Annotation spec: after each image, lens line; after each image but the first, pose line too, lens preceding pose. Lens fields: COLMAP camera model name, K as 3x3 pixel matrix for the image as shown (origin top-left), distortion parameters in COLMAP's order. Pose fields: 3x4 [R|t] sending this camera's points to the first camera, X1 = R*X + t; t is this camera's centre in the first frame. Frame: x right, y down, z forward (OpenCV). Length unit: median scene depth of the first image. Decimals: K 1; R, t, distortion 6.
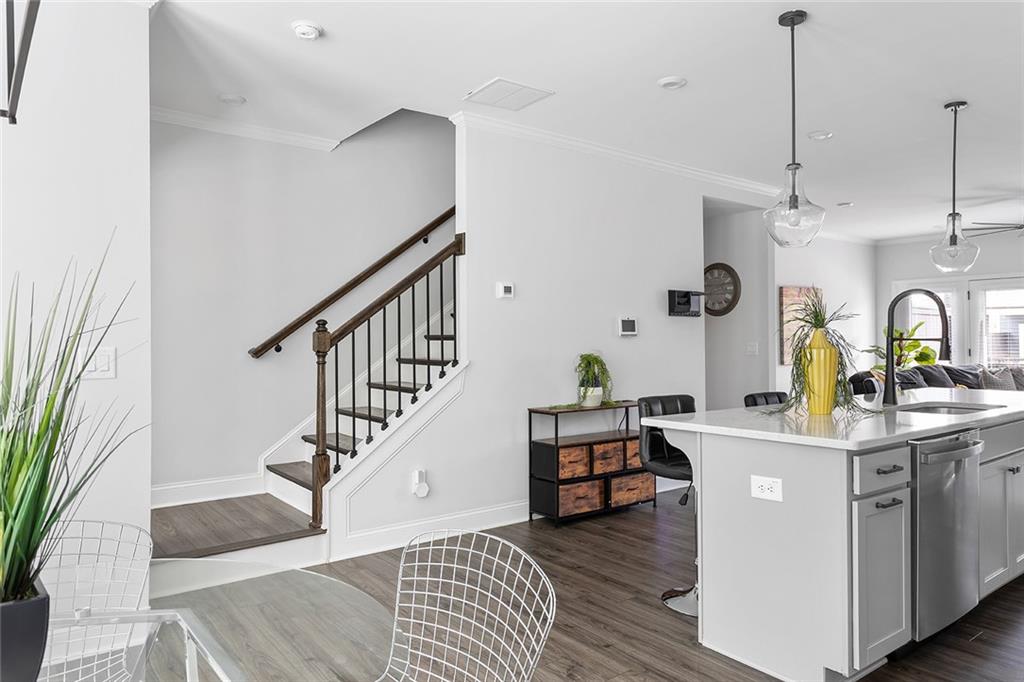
lens RADIAL K [[679.1, 0, 510.5], [0, 679.1, 339.5], [0, 0, 1]] dist [0.003241, 0.001472]
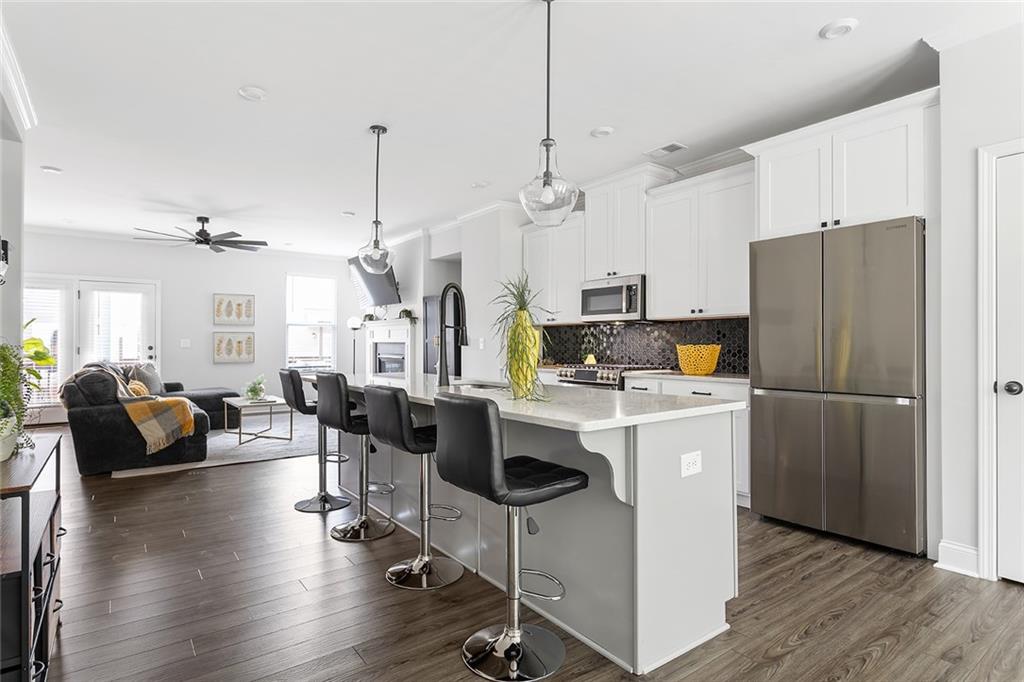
lens RADIAL K [[536.7, 0, 511.2], [0, 536.7, 340.5], [0, 0, 1]] dist [-0.002173, 0.000420]
pose [[0.019958, 0.011635, 0.999733, -0.137921], [-0.000906, 0.999932, -0.011619, 0.014946], [-0.999800, -0.000674, 0.019967, 0.406558]]
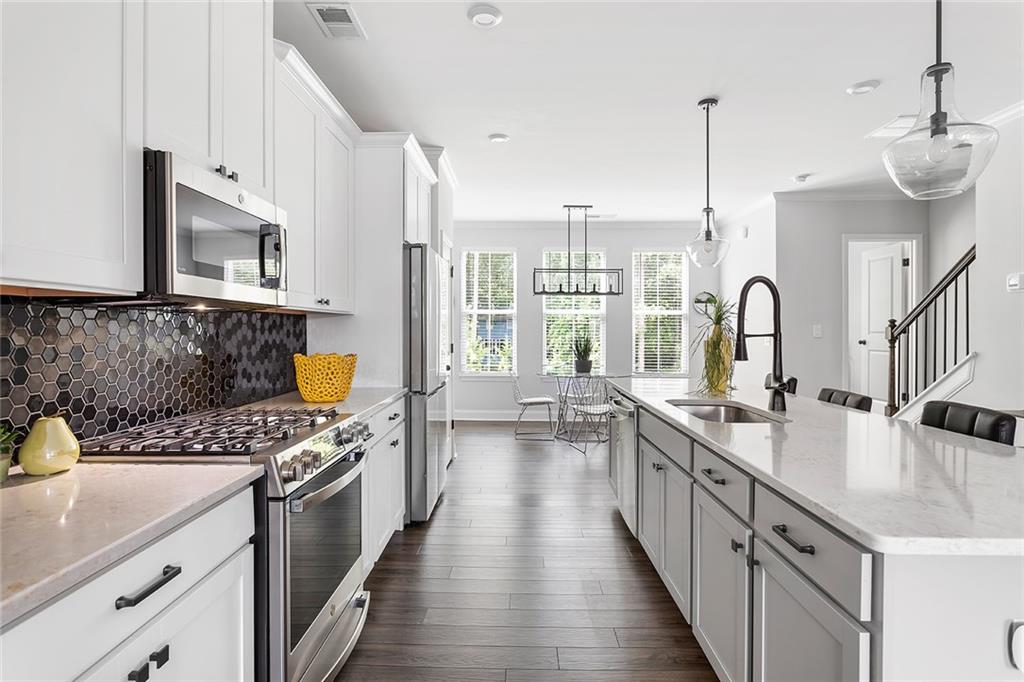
lens RADIAL K [[540.6, 0, 510.2], [0, 540.6, 333.3], [0, 0, 1]] dist [-0.000013, 0.000823]
pose [[-0.627309, 0.009359, -0.778714, 0.610760], [0.001271, 0.999939, 0.010994, -0.004562], [0.778769, 0.005907, -0.627283, 0.543030]]
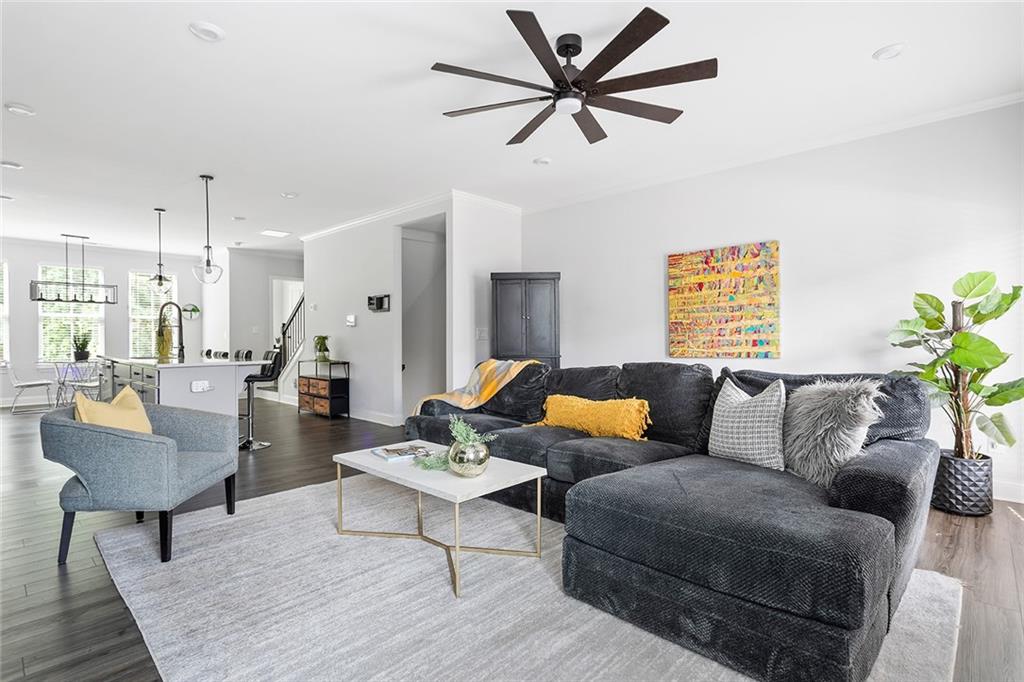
lens RADIAL K [[504.7, 0, 509.7], [0, 504.7, 338.0], [0, 0, 1]] dist [-0.003400, 0.000063]
pose [[0.151032, 0.007779, -0.988498, 1.047990], [0.003110, 0.999960, 0.008344, 0.012027], [0.988524, -0.004334, 0.151002, 0.822566]]
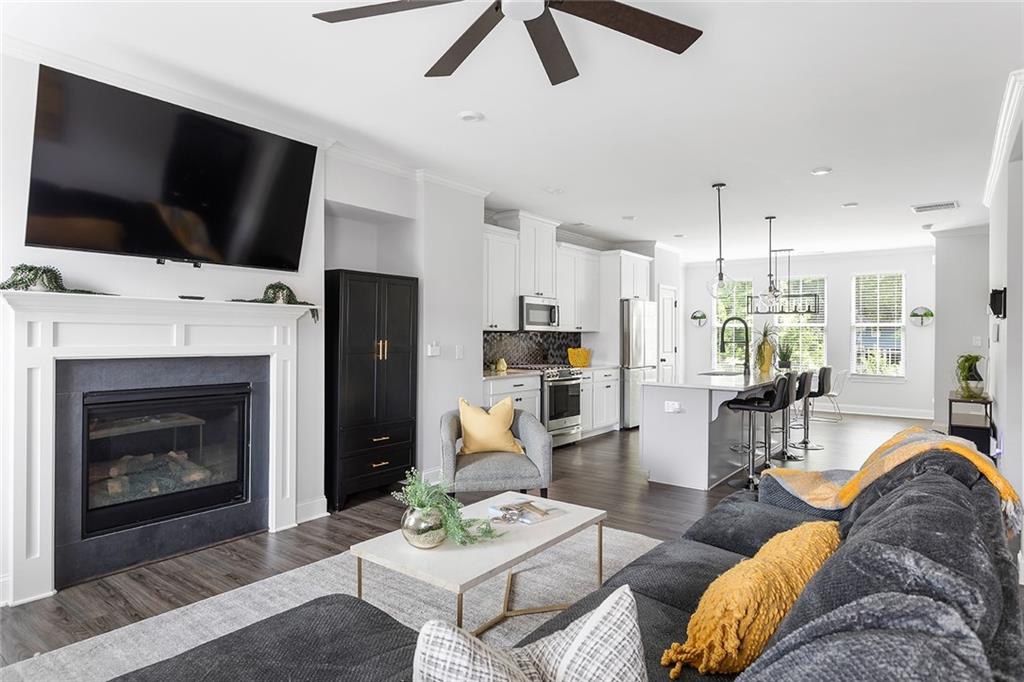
lens RADIAL K [[581.4, 0, 506.6], [0, 581.4, 334.9], [0, 0, 1]] dist [-0.006579, 0.000085]
pose [[-0.968033, 0.000538, -0.250821, 0.774843], [0.000744, 0.999999, -0.000724, -0.009273], [0.250820, -0.000887, -0.968033, 1.143802]]
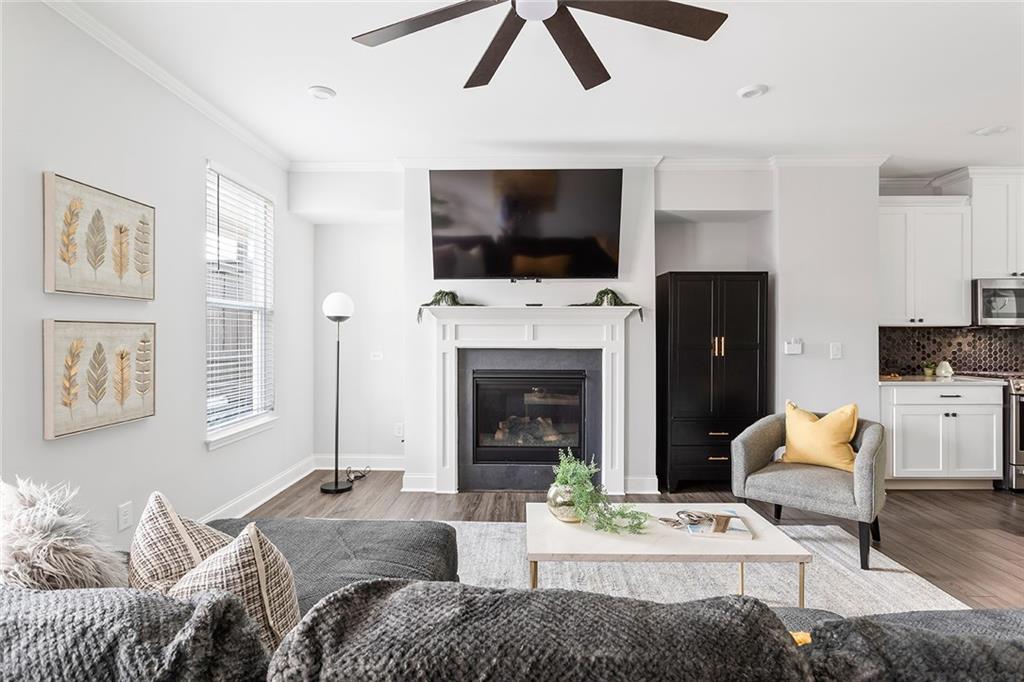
lens RADIAL K [[520.8, 0, 512.9], [0, 520.8, 335.9], [0, 0, 1]] dist [-0.014171, 0.000268]
pose [[-0.774617, 0.005397, 0.632407, 0.576610], [0.003370, 0.999985, -0.004405, -0.003771], [-0.632421, -0.001281, -0.774624, 1.091782]]
